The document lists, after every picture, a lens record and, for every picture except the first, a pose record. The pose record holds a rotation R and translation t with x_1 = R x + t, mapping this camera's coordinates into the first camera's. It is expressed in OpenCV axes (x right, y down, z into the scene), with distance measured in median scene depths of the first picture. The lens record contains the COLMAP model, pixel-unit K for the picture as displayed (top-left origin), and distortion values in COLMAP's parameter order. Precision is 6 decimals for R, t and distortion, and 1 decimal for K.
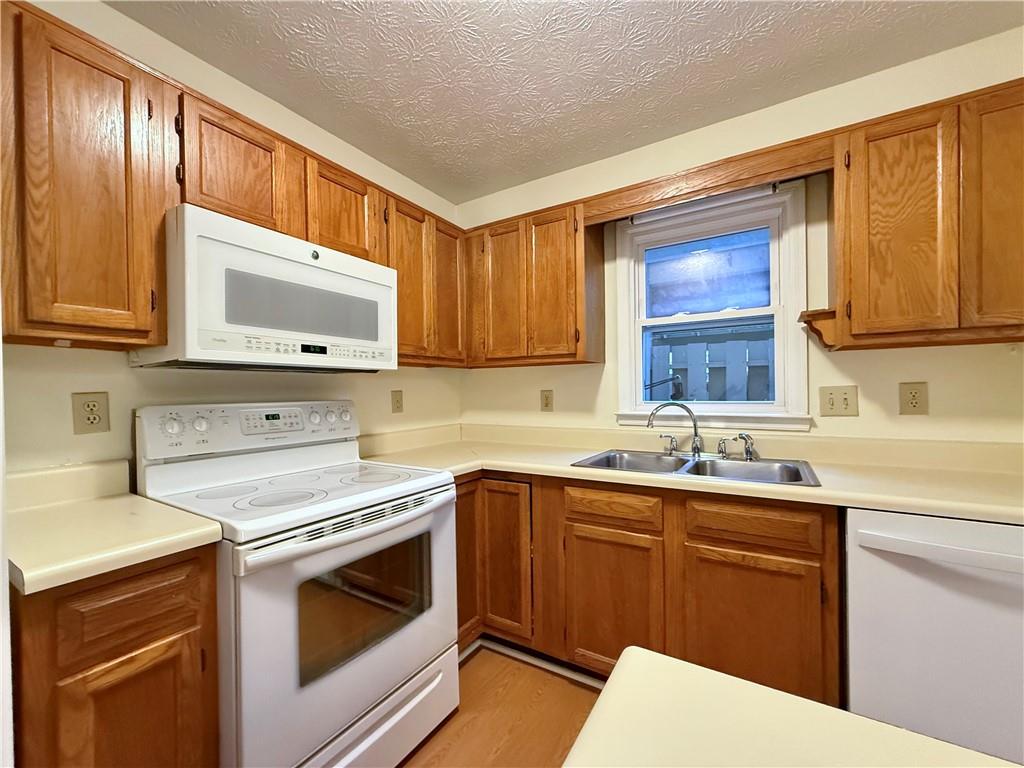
lens RADIAL K [[416.3, 0, 508.8], [0, 416.3, 393.1], [0, 0, 1]] dist [0.000650, 0.000125]
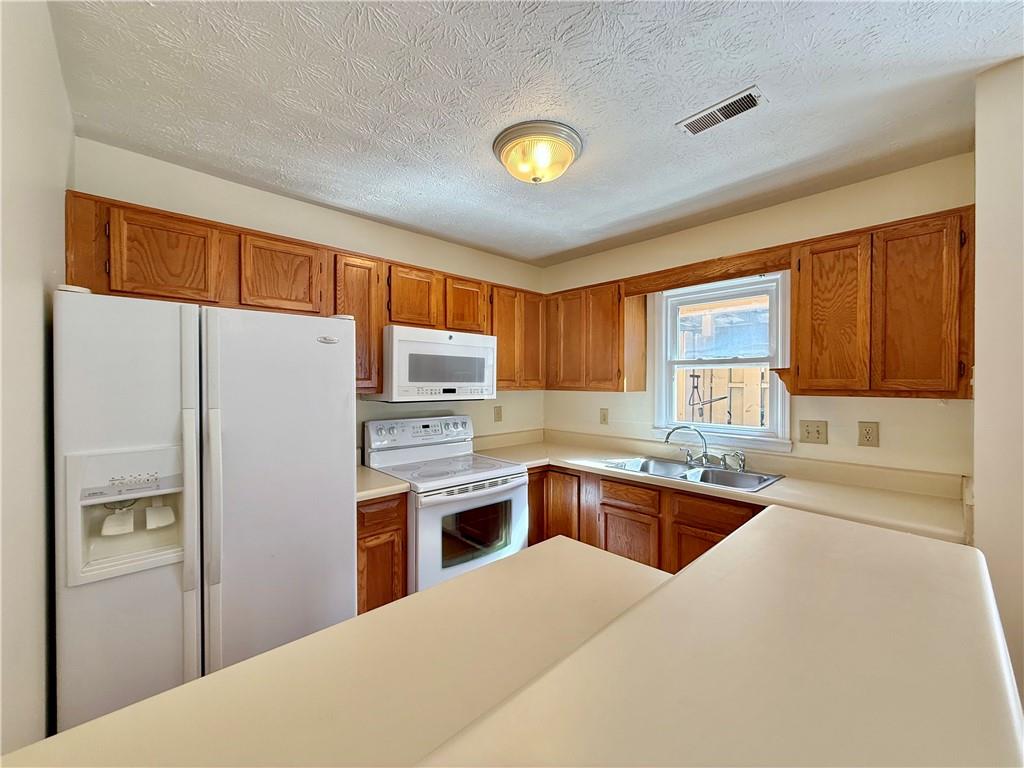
lens RADIAL K [[407.4, 0, 509.1], [0, 407.4, 385.1], [0, 0, 1]] dist [-0.000183, -0.000104]
pose [[0.965177, 0.018073, -0.260973, 0.207833], [-0.017058, 0.999836, 0.006154, -0.131142], [0.261041, -0.001489, 0.965327, -0.548147]]
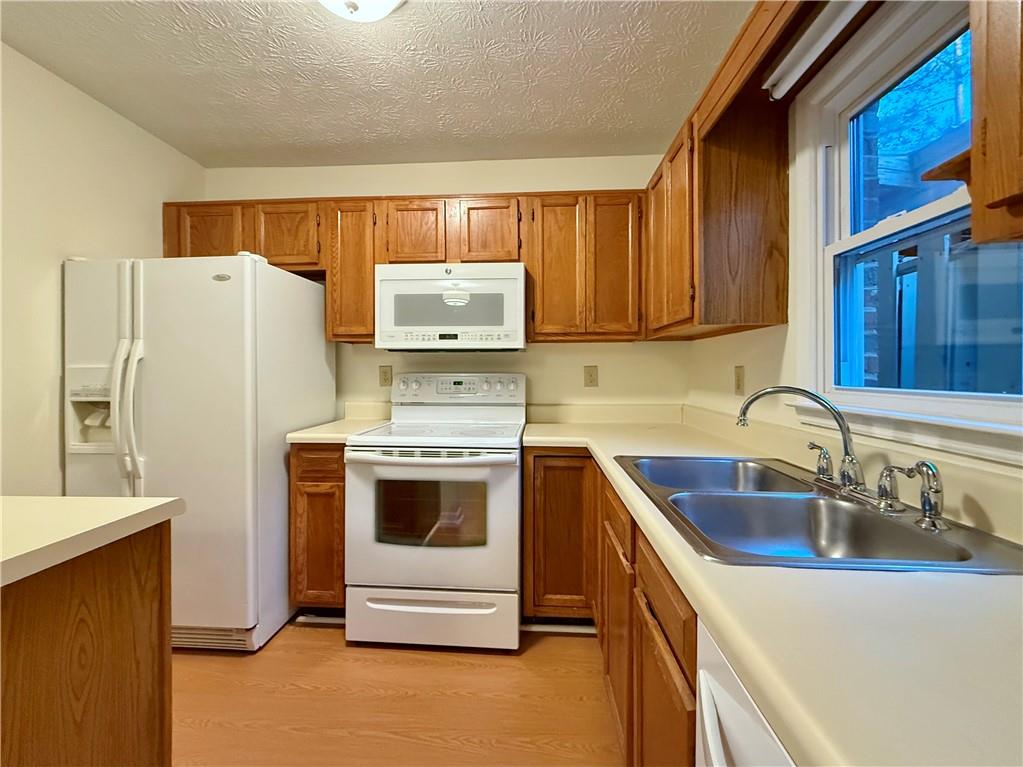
lens RADIAL K [[430.0, 0, 510.0], [0, 430.0, 374.0], [0, 0, 1]] dist [-0.001675, -0.000229]
pose [[0.482130, 0.019297, -0.875887, 0.855093], [-0.008732, 0.999814, 0.017221, -0.003221], [0.876056, -0.000655, 0.482208, 0.423358]]
